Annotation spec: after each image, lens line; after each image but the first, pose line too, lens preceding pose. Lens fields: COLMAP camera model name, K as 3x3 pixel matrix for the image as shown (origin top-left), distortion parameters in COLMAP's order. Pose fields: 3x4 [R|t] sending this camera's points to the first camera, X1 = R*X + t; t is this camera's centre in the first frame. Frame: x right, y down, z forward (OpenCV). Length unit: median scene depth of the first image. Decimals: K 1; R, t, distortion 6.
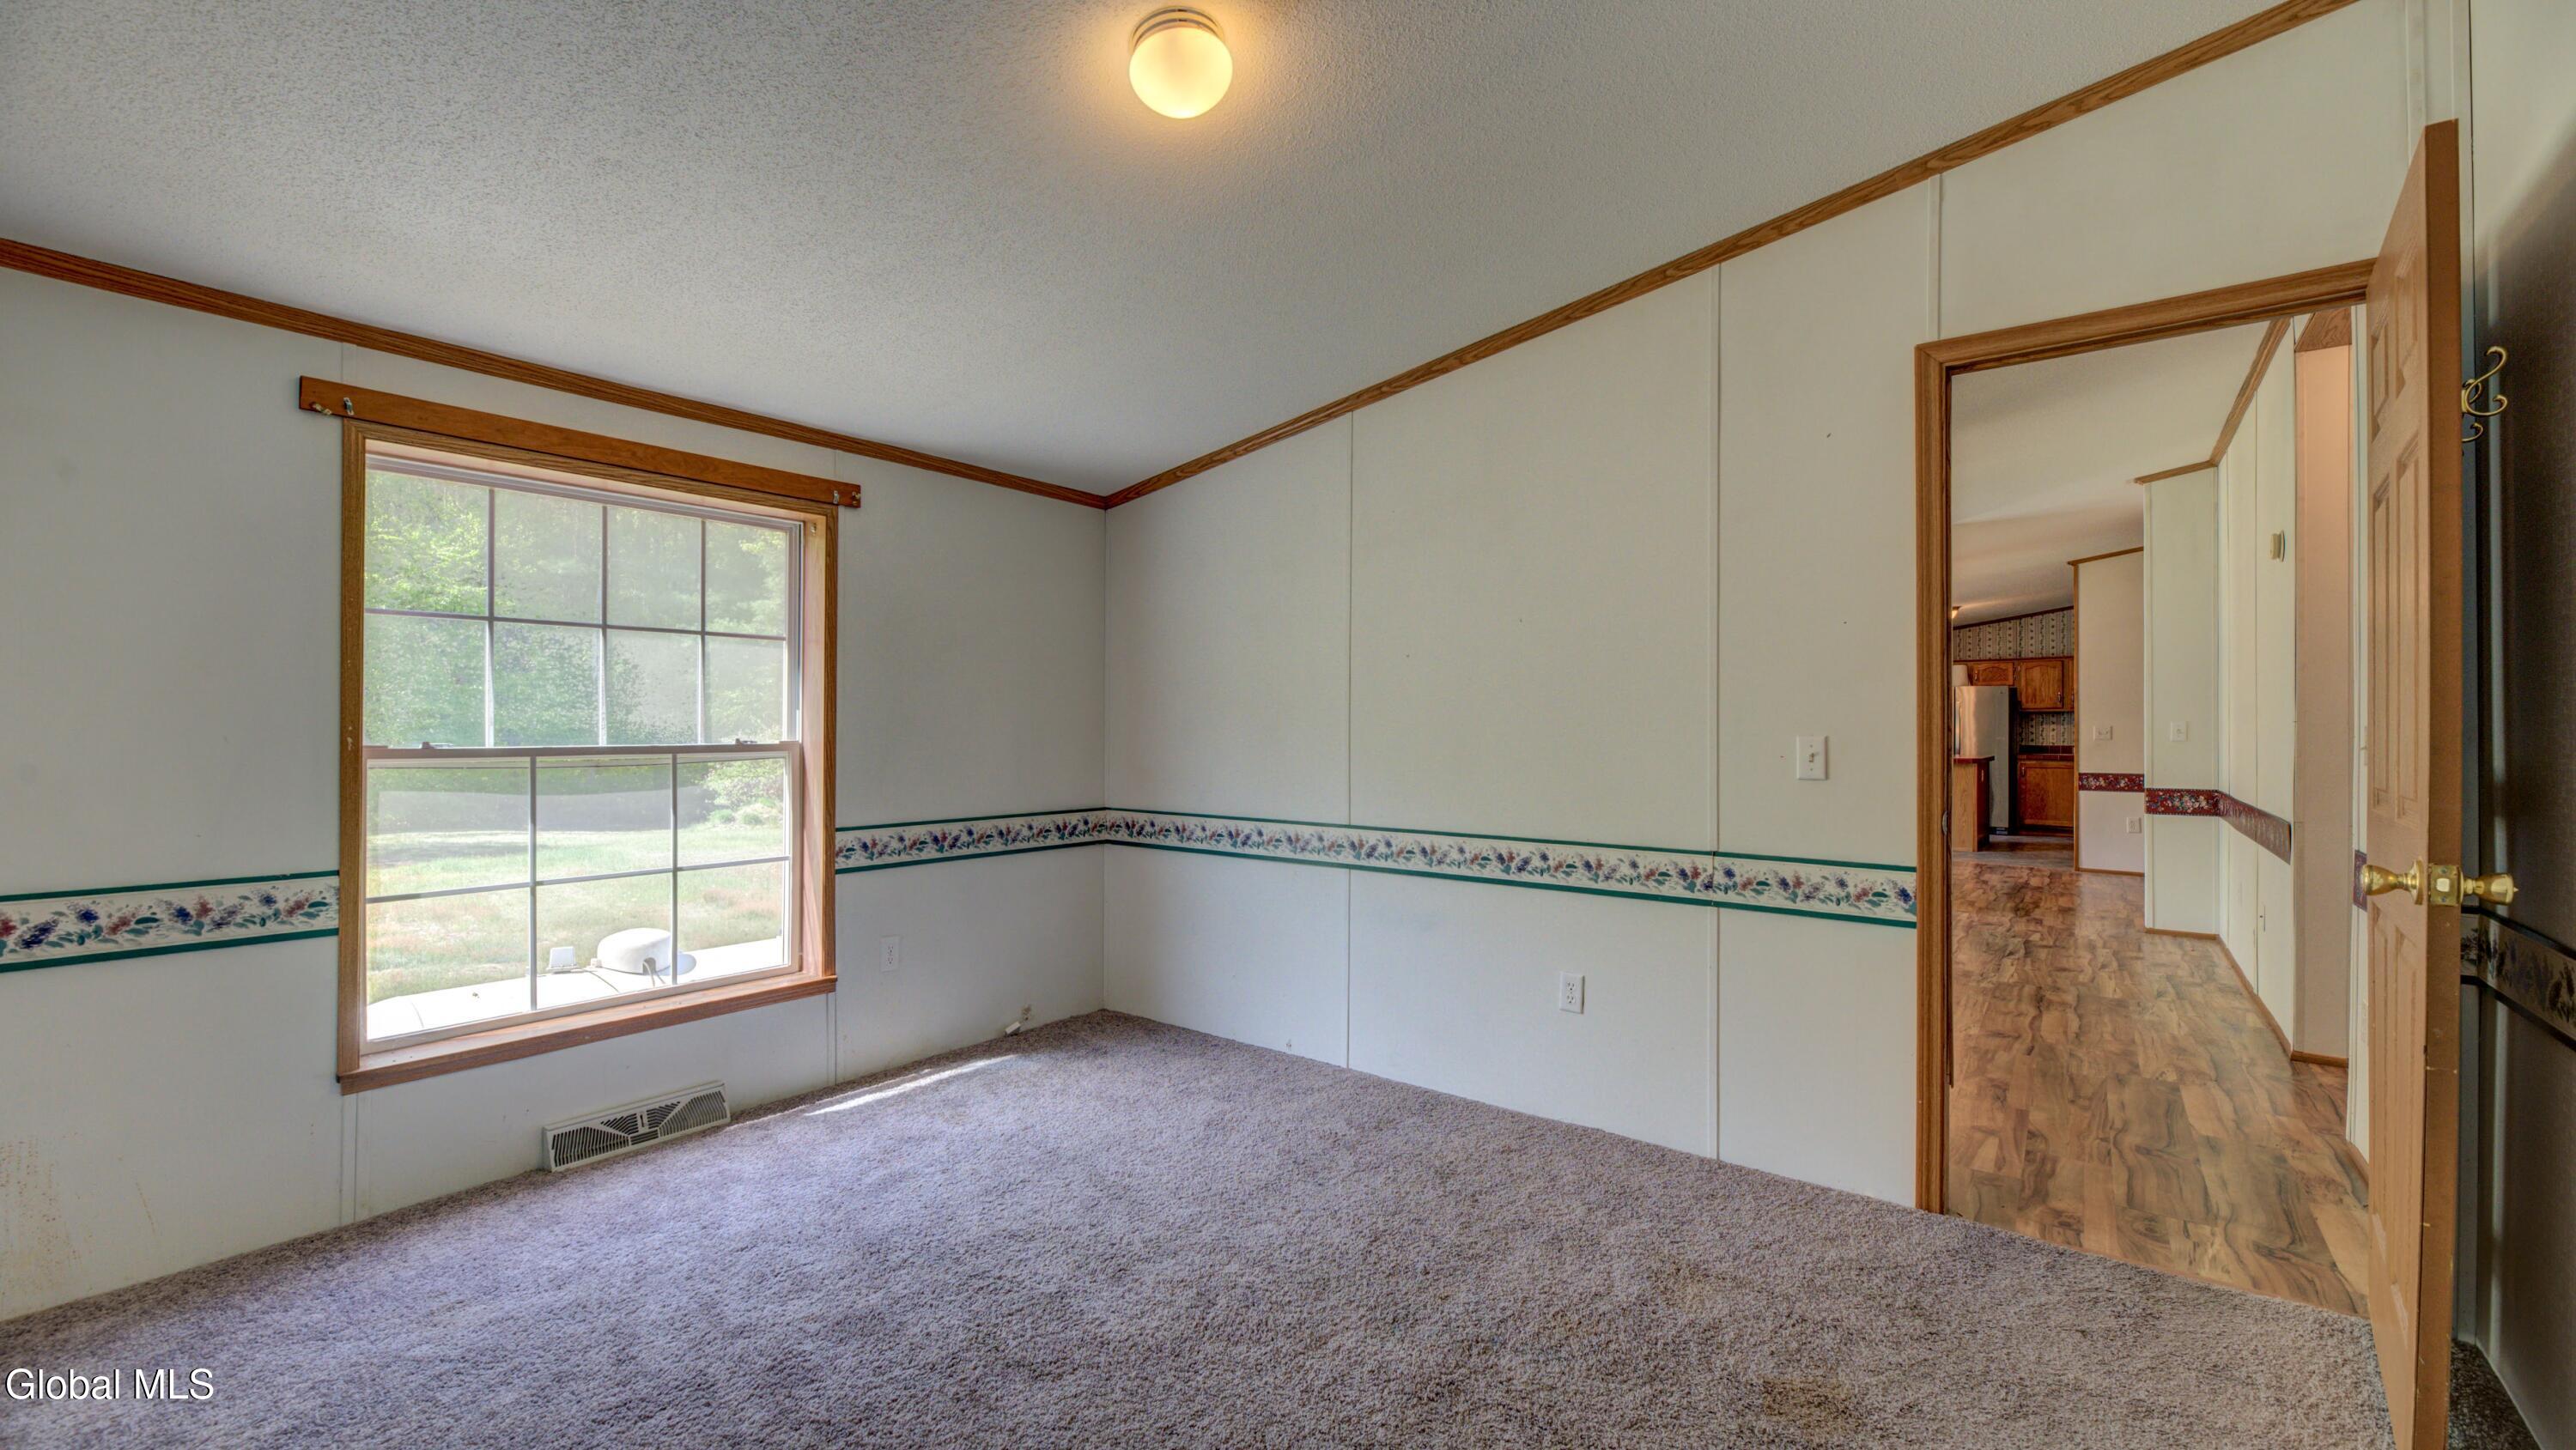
lens RADIAL K [[1045.6, 0, 1304.3], [0, 1045.6, 729.2], [0, 0, 1]] dist [-0.002984, -0.000663]
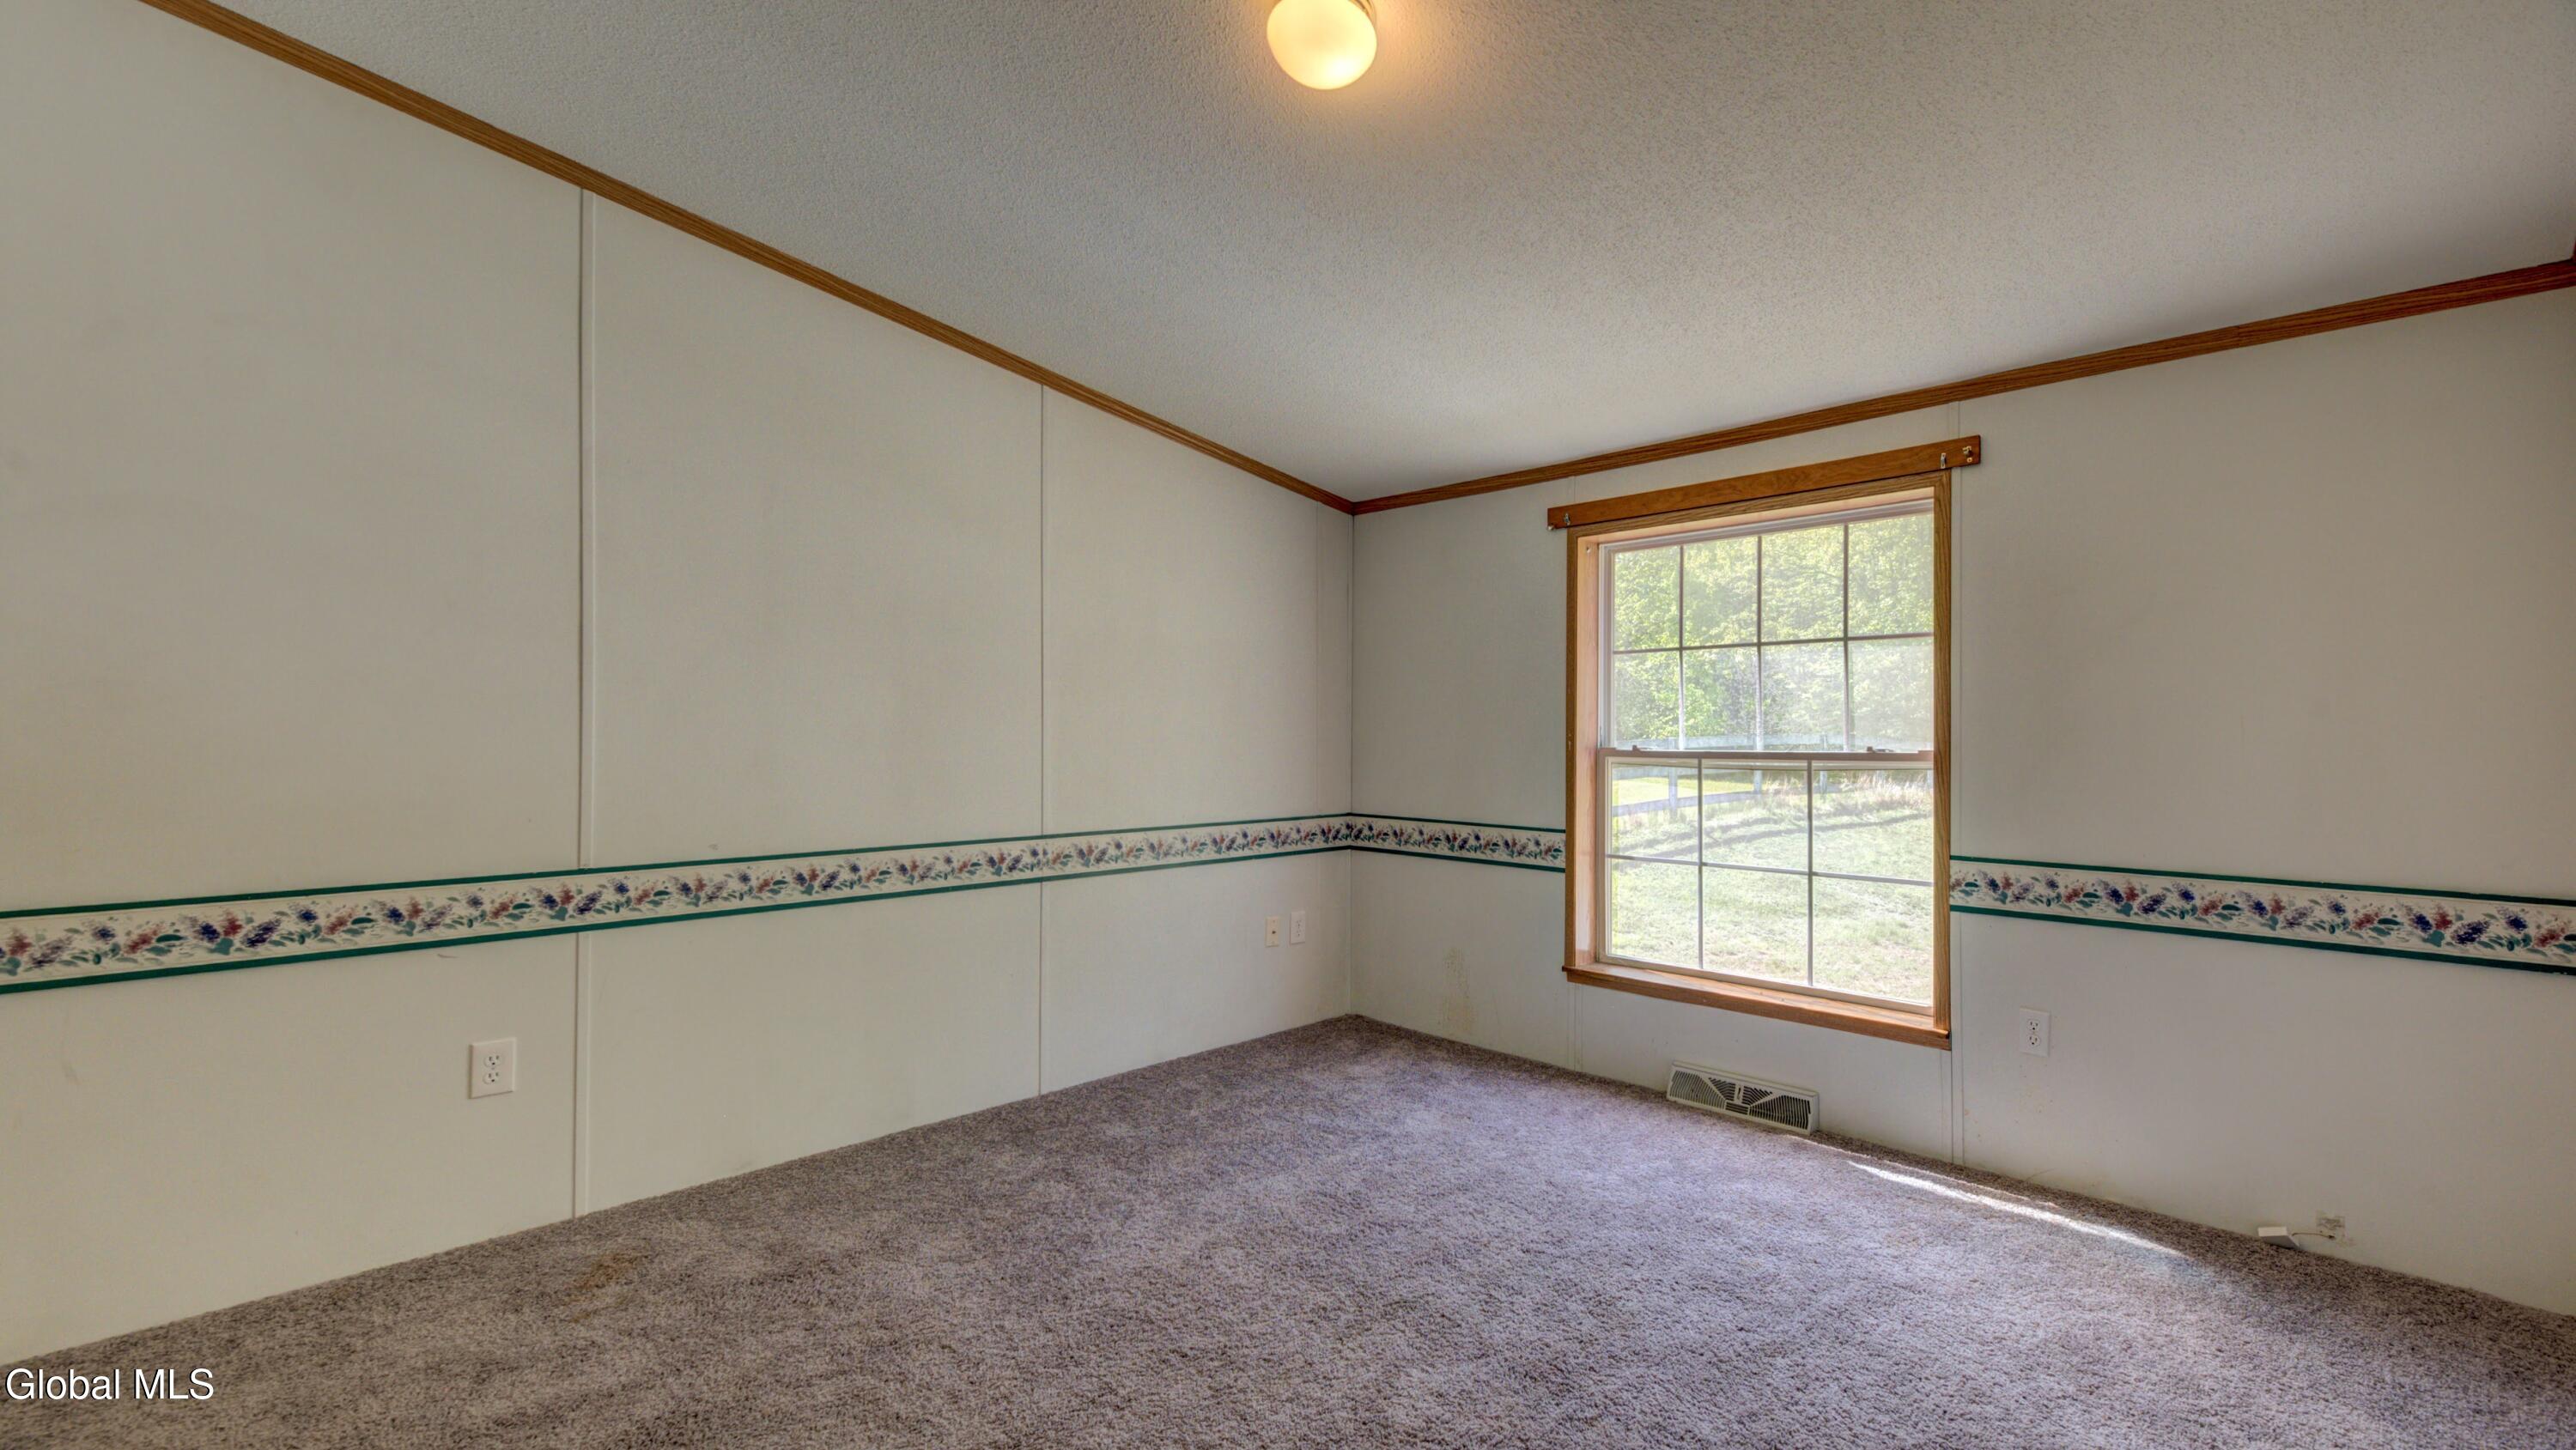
lens RADIAL K [[1045.6, 0, 1305.6], [0, 1045.6, 725.3], [0, 0, 1]] dist [-0.002984, -0.000663]
pose [[-0.128674, -0.008142, -0.991653, 0.476100], [-0.001890, 0.999966, -0.007965, -0.001945], [0.991685, 0.000849, -0.128686, 0.634886]]
